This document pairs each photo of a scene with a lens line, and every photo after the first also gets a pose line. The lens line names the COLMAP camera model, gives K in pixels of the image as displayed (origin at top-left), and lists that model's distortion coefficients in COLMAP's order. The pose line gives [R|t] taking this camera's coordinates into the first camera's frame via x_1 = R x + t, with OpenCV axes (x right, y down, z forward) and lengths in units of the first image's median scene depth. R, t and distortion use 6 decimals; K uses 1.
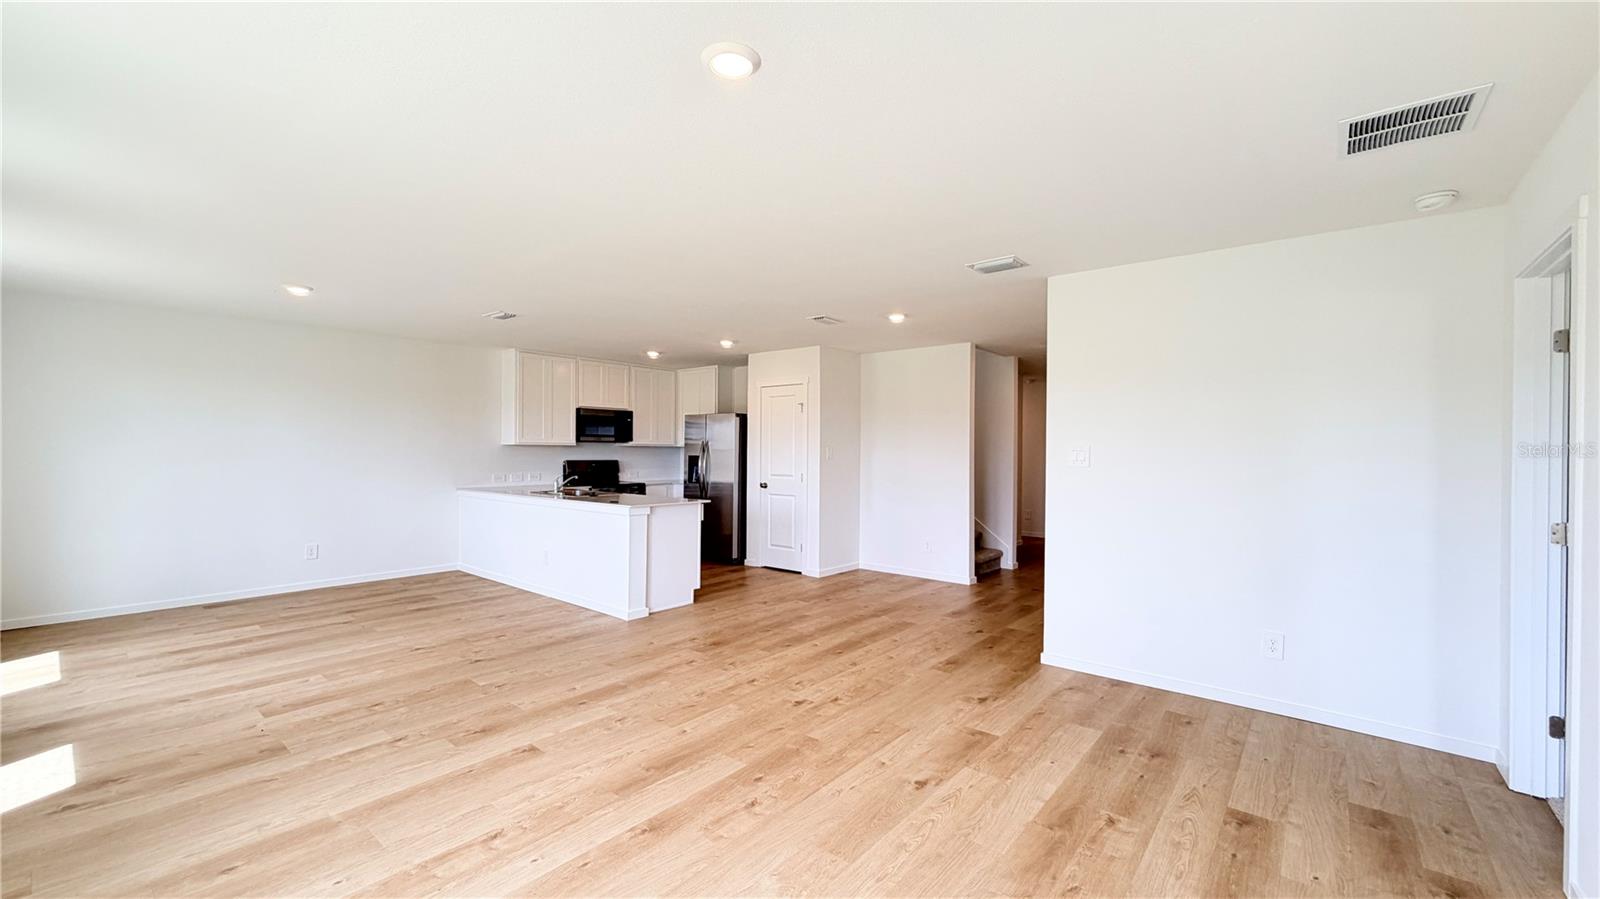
lens RADIAL K [[636.1, 0, 796.3], [0, 636.1, 450.6], [0, 0, 1]] dist [0.001822, 0.000080]
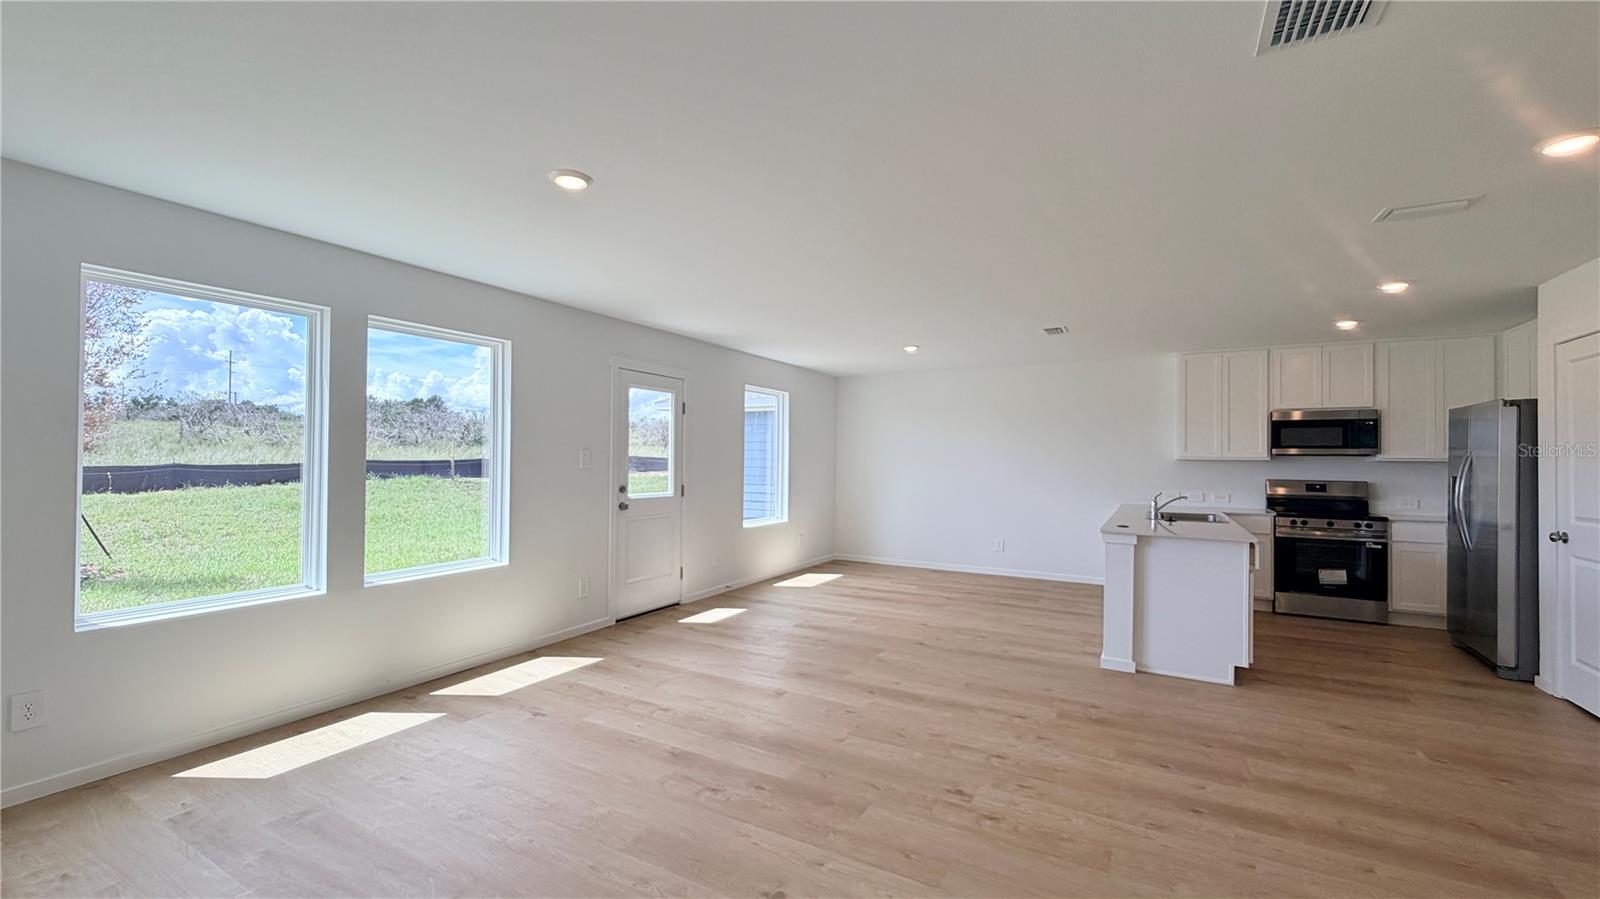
lens RADIAL K [[636.1, 0, 796.3], [0, 636.1, 450.6], [0, 0, 1]] dist [0.001822, 0.000080]
pose [[0.184602, -0.020885, -0.982591, 0.581739], [-0.008793, 0.999699, -0.022901, 0.005508], [0.982774, 0.012867, 0.184362, 0.532406]]
